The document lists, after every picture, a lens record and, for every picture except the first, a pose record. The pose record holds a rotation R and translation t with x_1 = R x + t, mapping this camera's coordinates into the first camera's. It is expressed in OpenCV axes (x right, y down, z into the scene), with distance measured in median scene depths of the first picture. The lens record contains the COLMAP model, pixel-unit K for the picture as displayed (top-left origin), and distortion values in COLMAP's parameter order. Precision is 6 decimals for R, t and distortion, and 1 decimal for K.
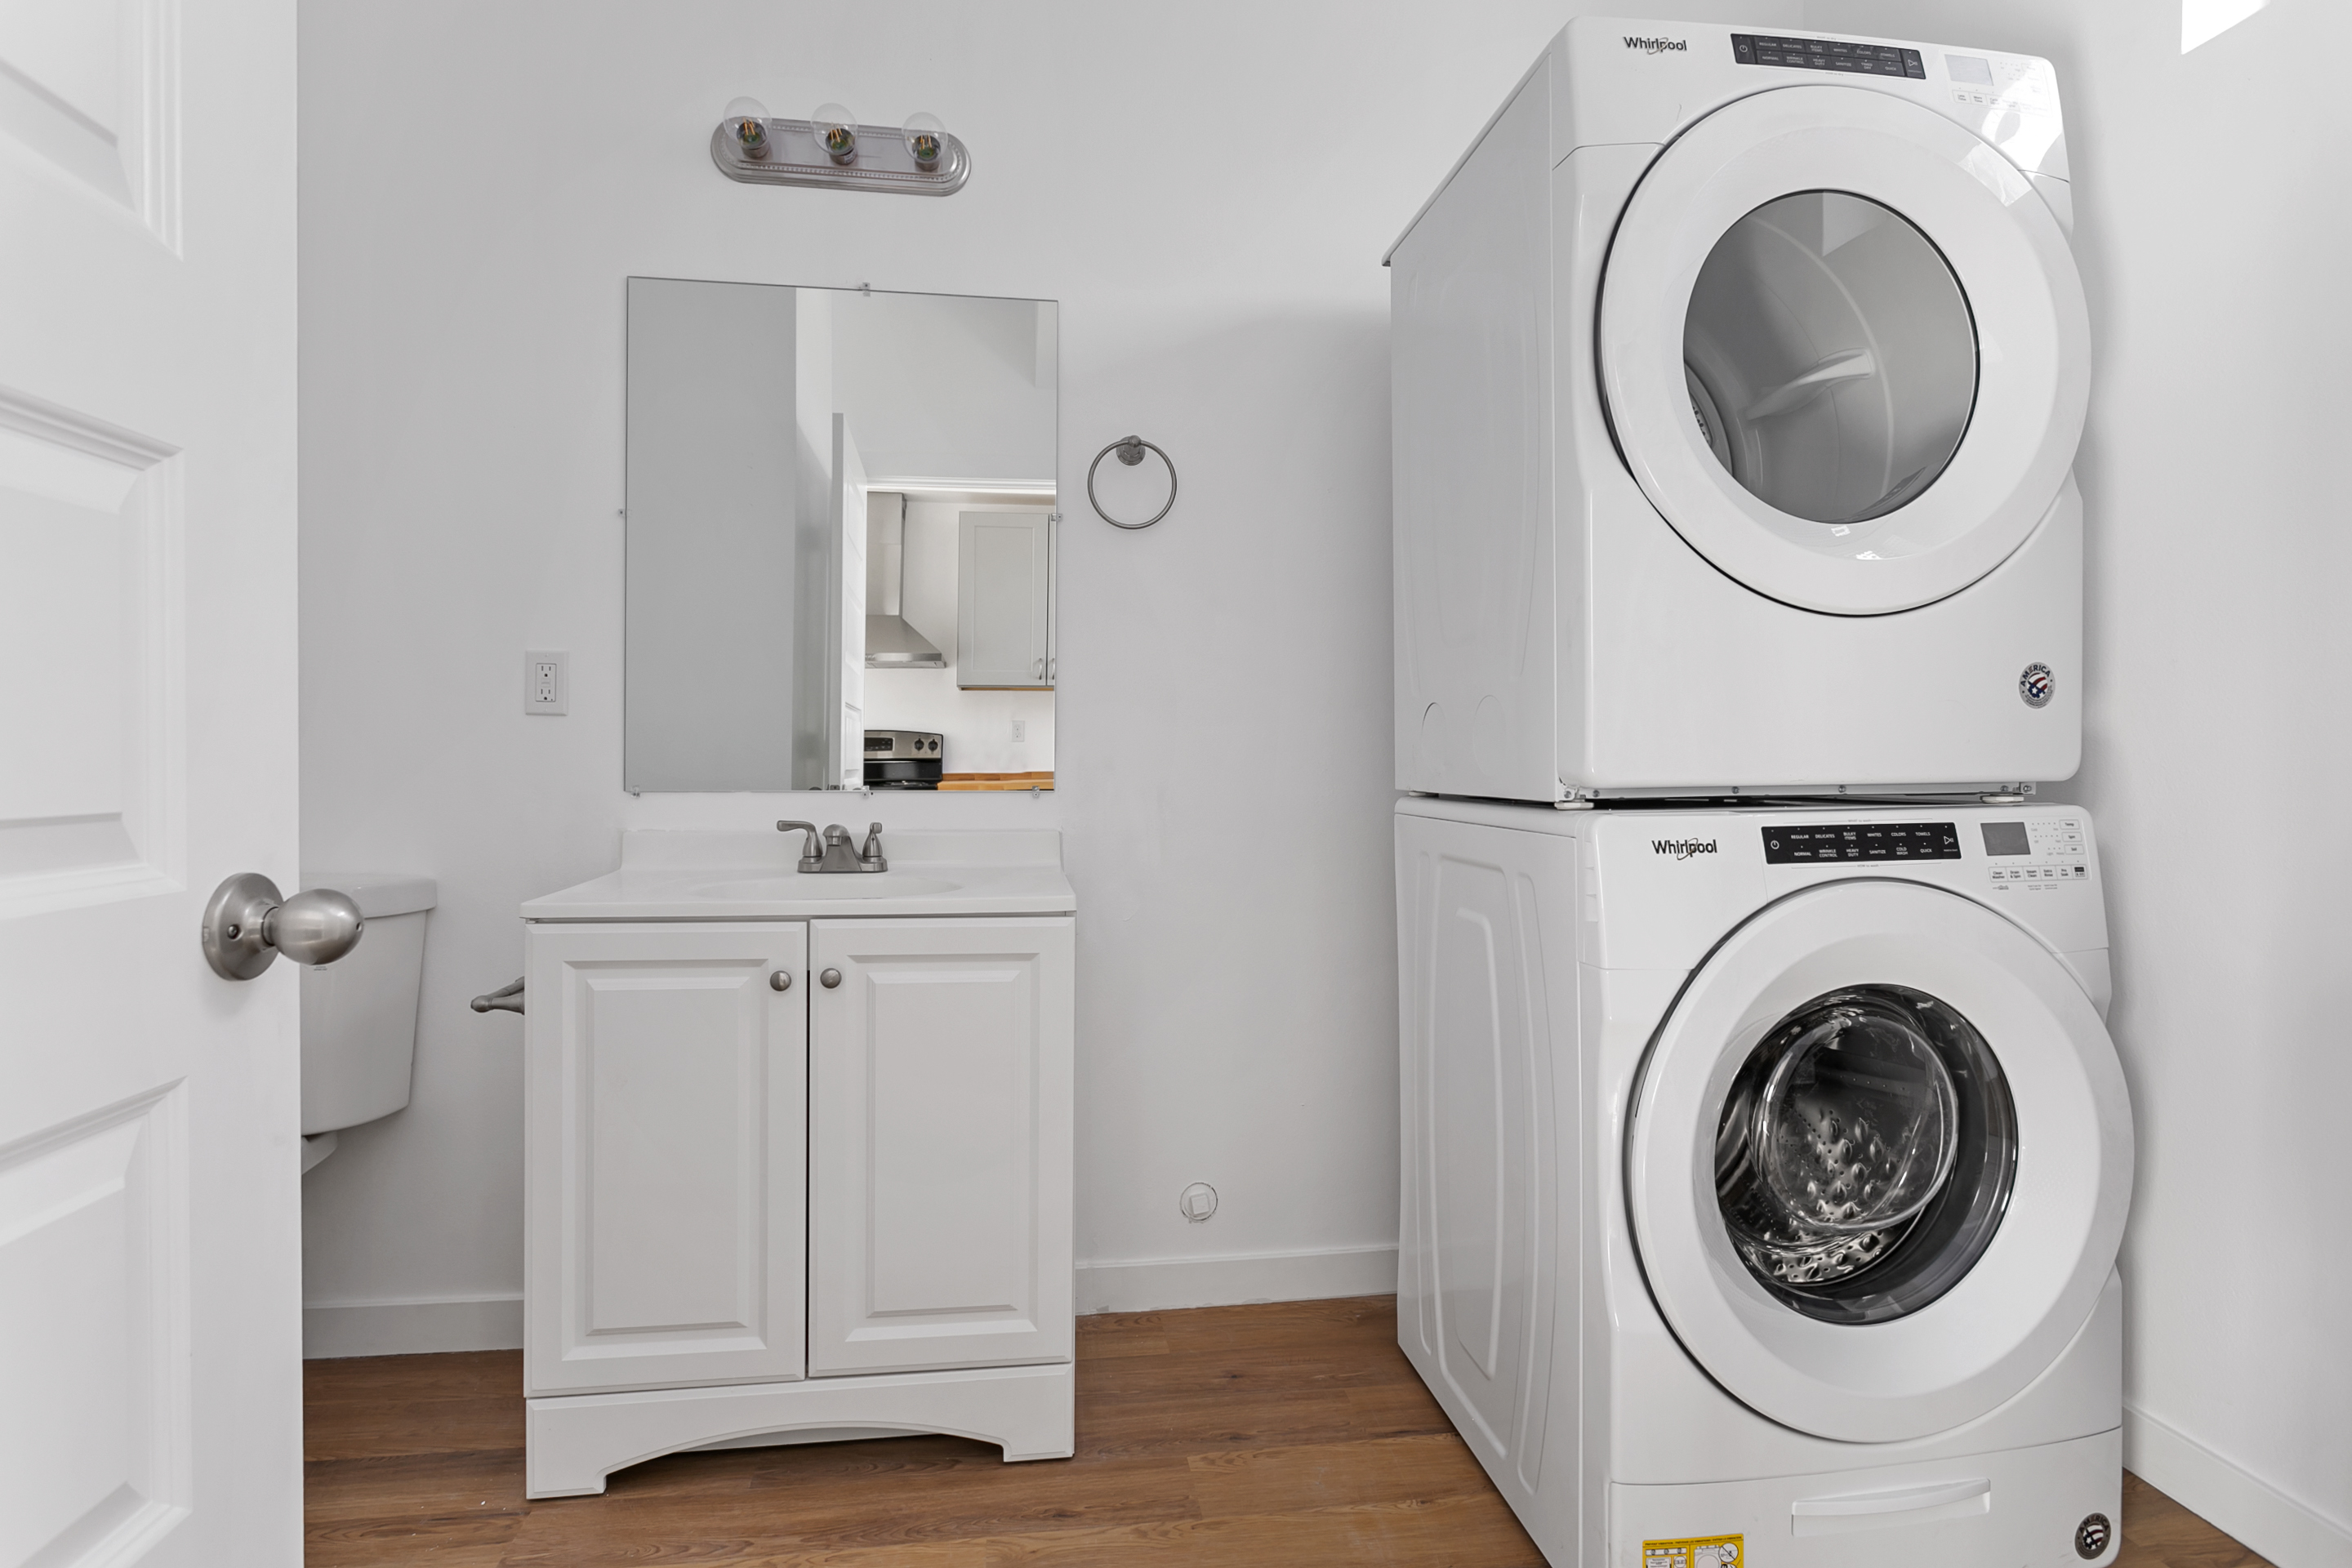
lens RADIAL K [[1270.3, 0, 1177.1], [0, 1270.3, 773.4], [0, 0, 1]] dist [-0.001802, -0.000433]
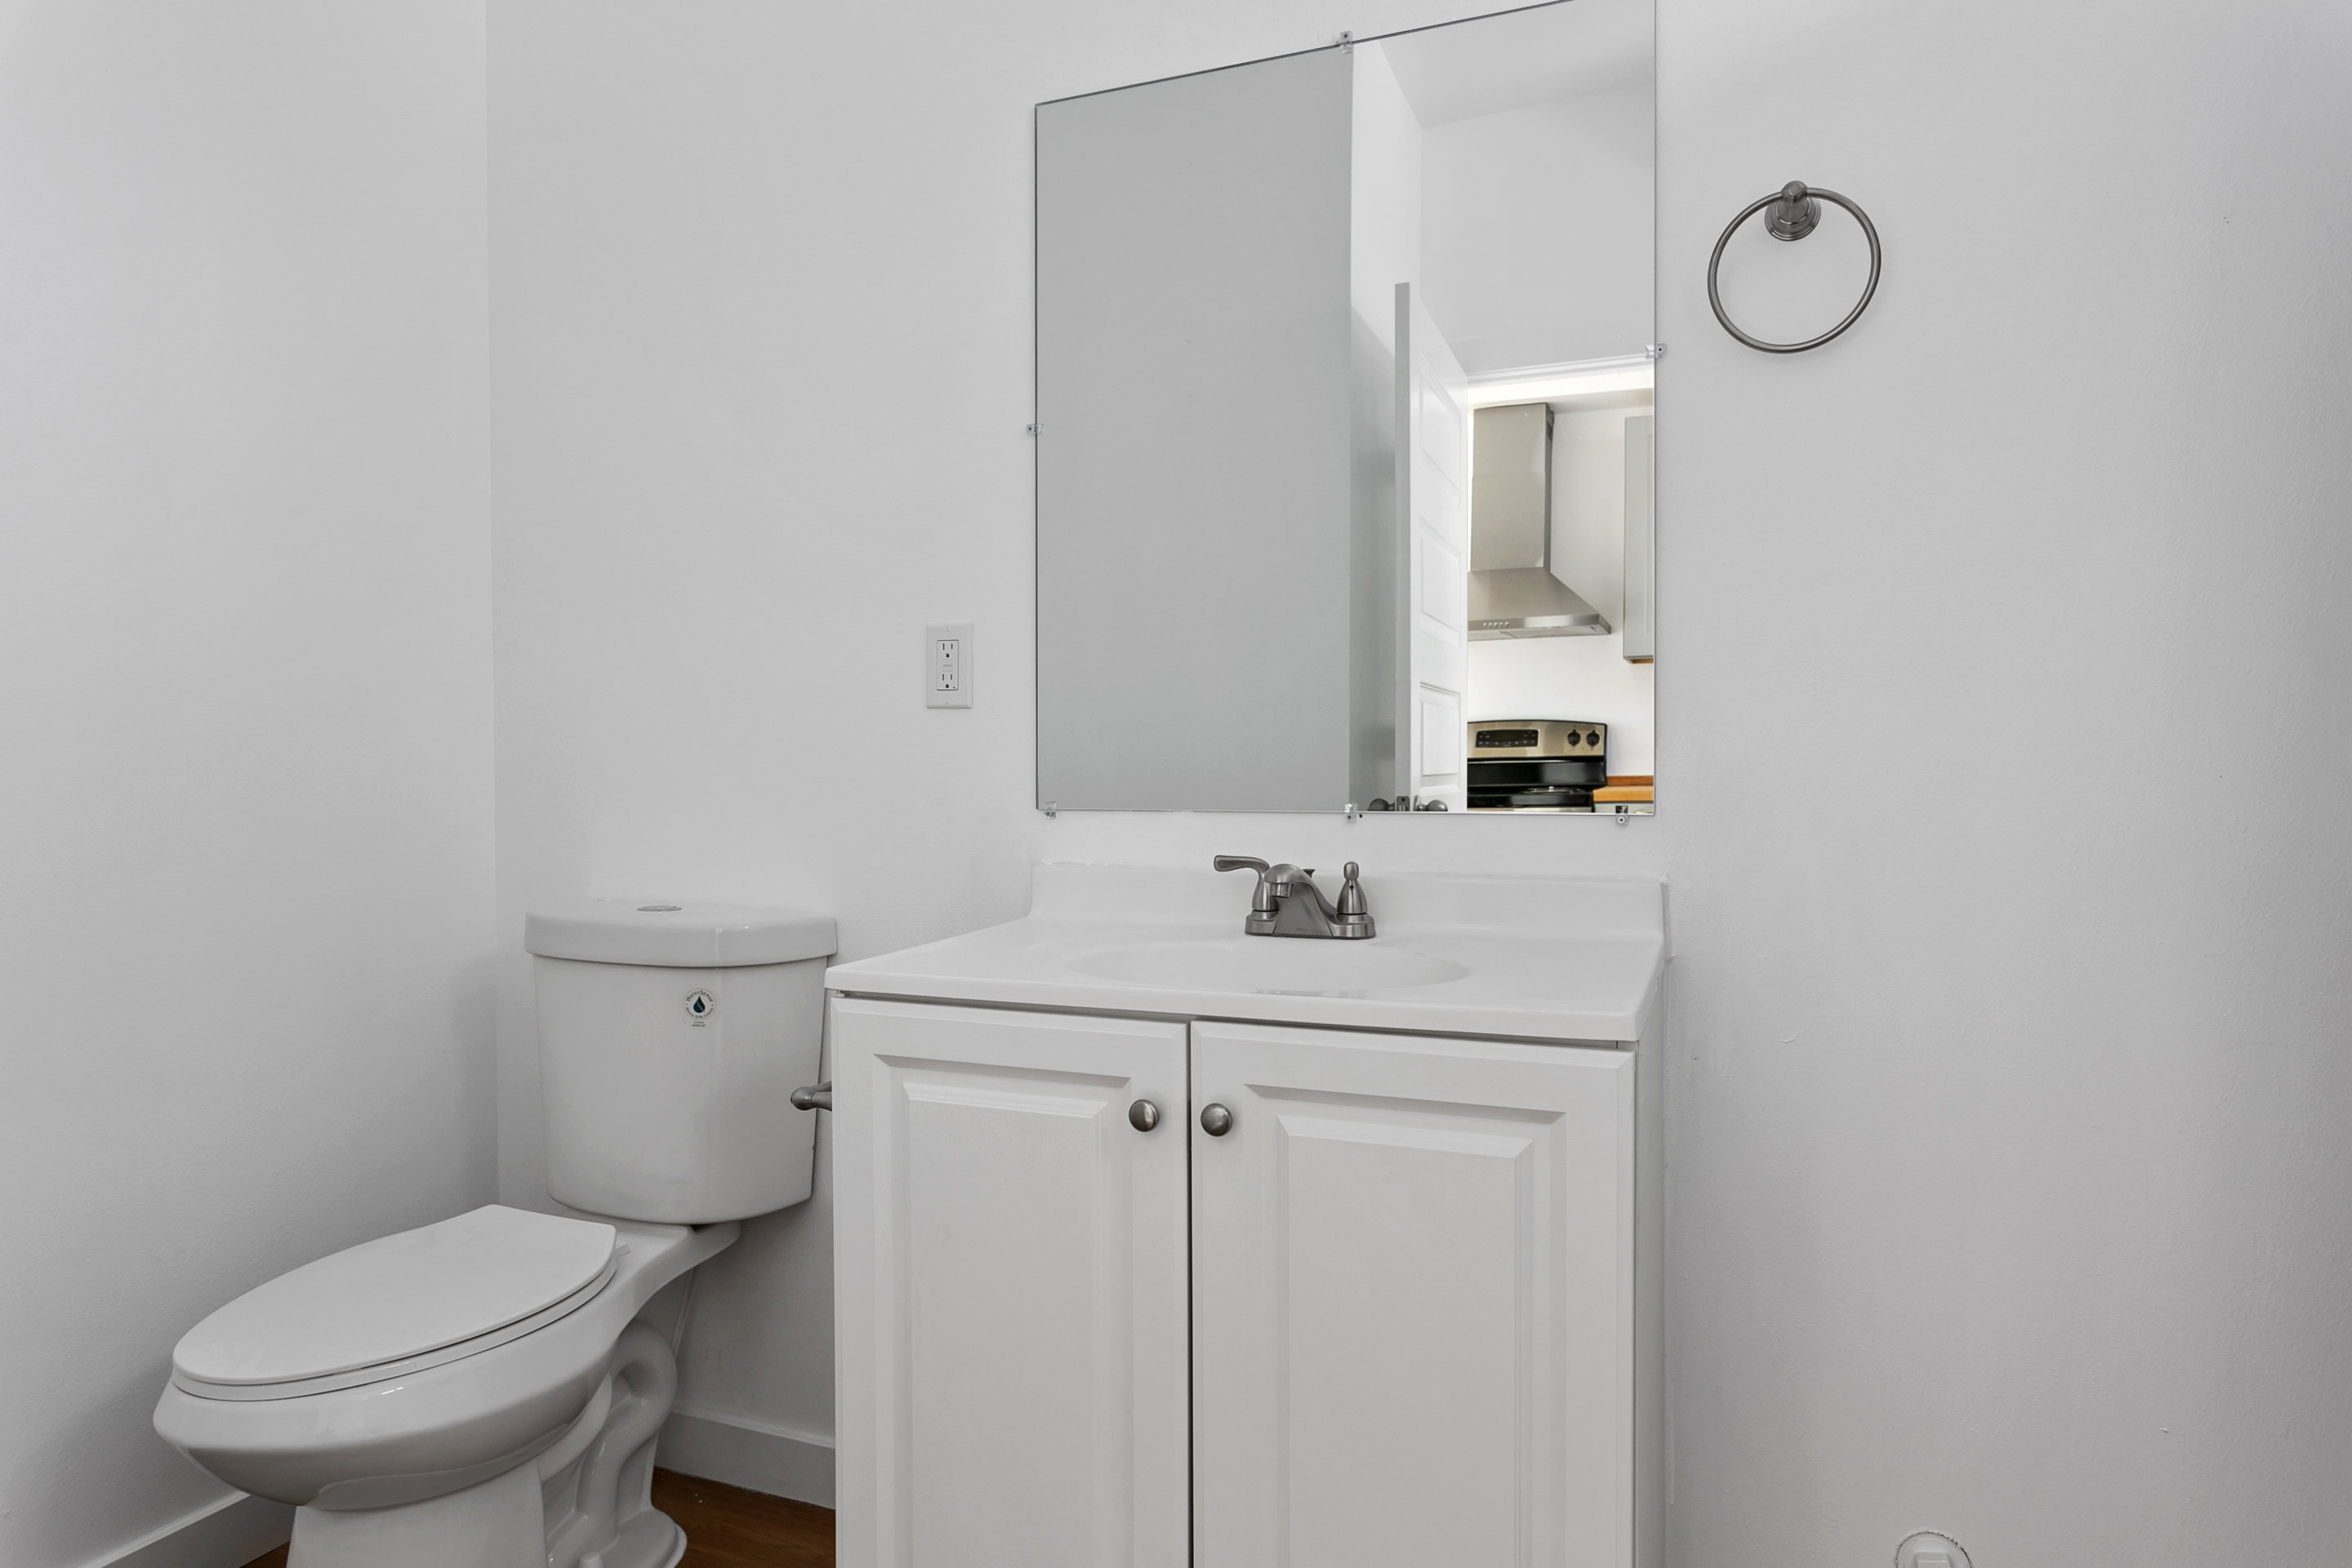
lens RADIAL K [[1446.8, 0, 1170.0], [0, 1446.8, 781.3], [0, 0, 1]] dist [0.009053, 0.002119]
pose [[0.862722, -0.000565, -0.505678, 0.054033], [0.004009, 0.999976, 0.005722, -0.006730], [0.505663, -0.006964, 0.862703, 0.318162]]
